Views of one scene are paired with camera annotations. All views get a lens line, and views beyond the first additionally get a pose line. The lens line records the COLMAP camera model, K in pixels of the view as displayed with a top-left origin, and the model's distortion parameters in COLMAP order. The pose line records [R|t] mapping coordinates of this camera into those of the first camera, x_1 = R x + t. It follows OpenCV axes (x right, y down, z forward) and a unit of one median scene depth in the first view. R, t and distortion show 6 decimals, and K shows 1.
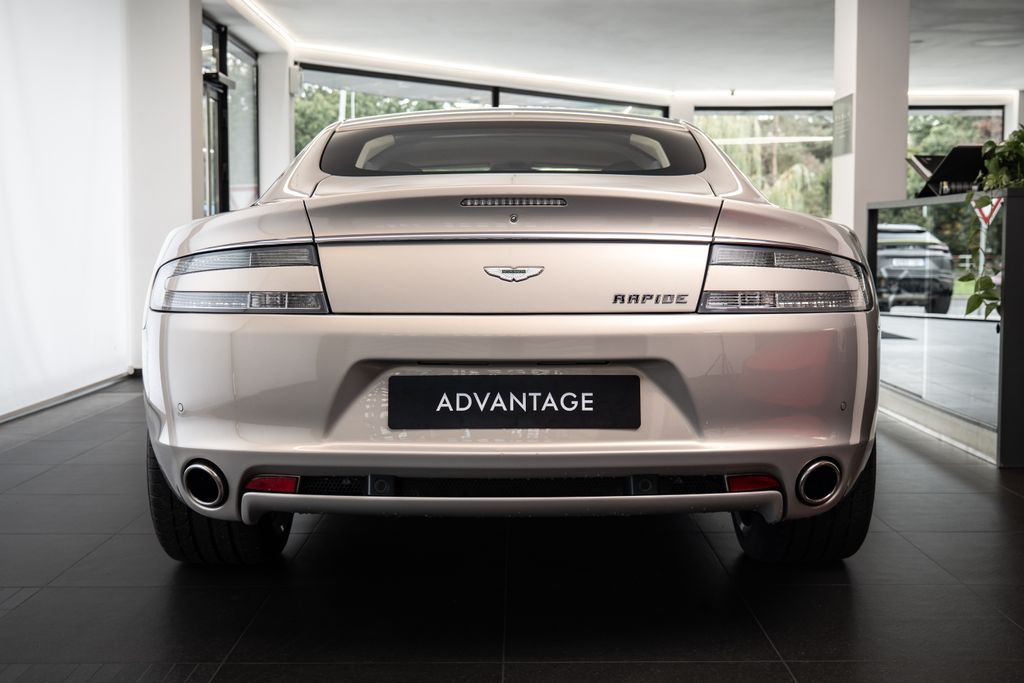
lens RADIAL K [[1291.0, 0, 516.1], [0, 1291.0, 331.3], [0, 0, 1]] dist [-0.009207, 0.000000]
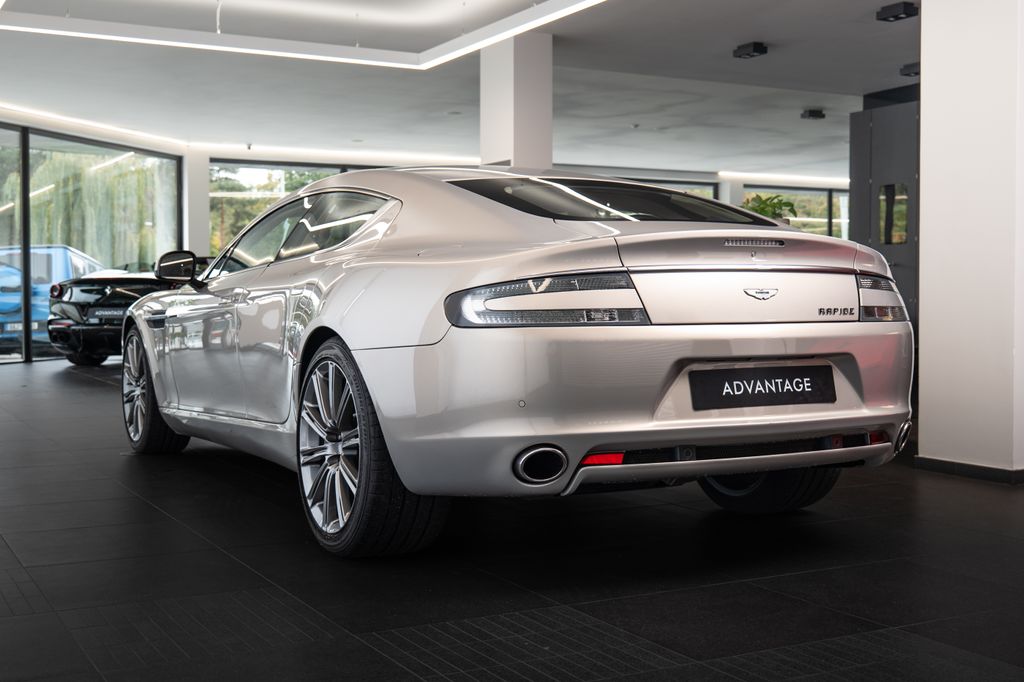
lens RADIAL K [[1291.0, 0, 511.3], [0, 1291.0, 339.6], [0, 0, 1]] dist [-0.009207, 0.000000]
pose [[0.877894, -0.017424, 0.478539, -0.885622], [0.033621, 0.999114, -0.025300, 0.029661], [-0.477674, 0.038299, 0.877702, -0.084682]]
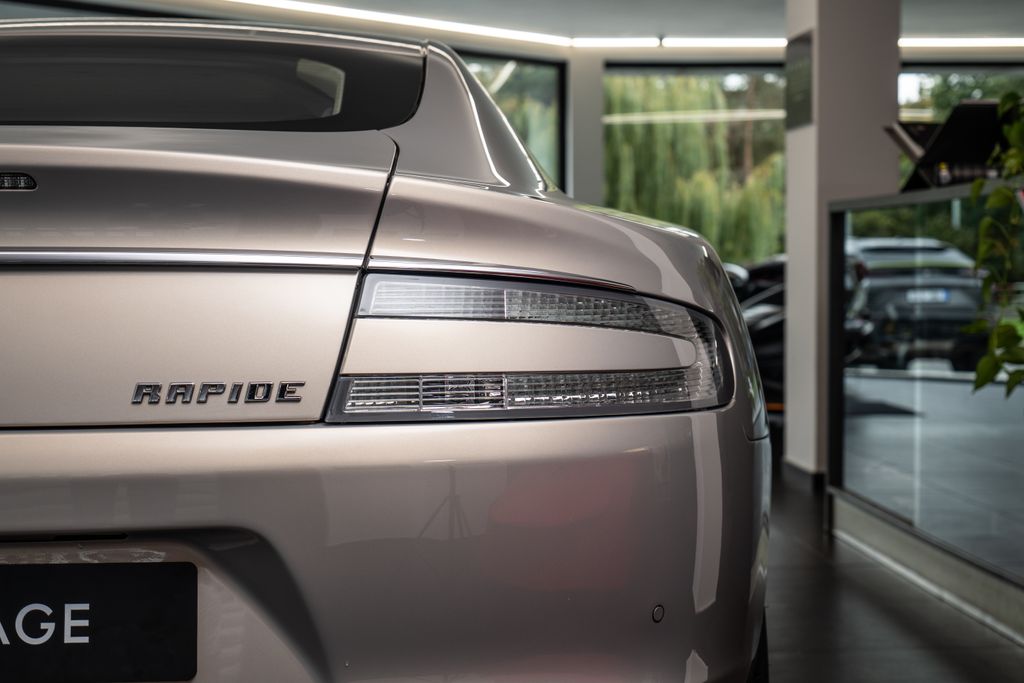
lens RADIAL K [[1857.0, 0, 510.5], [0, 1857.0, 348.9], [0, 0, 1]] dist [0.007442, 0.000000]
pose [[0.997856, -0.006356, 0.065138, 0.161106], [0.007973, 0.999666, -0.024594, -0.023573], [-0.064960, 0.025061, 0.997573, 0.334687]]
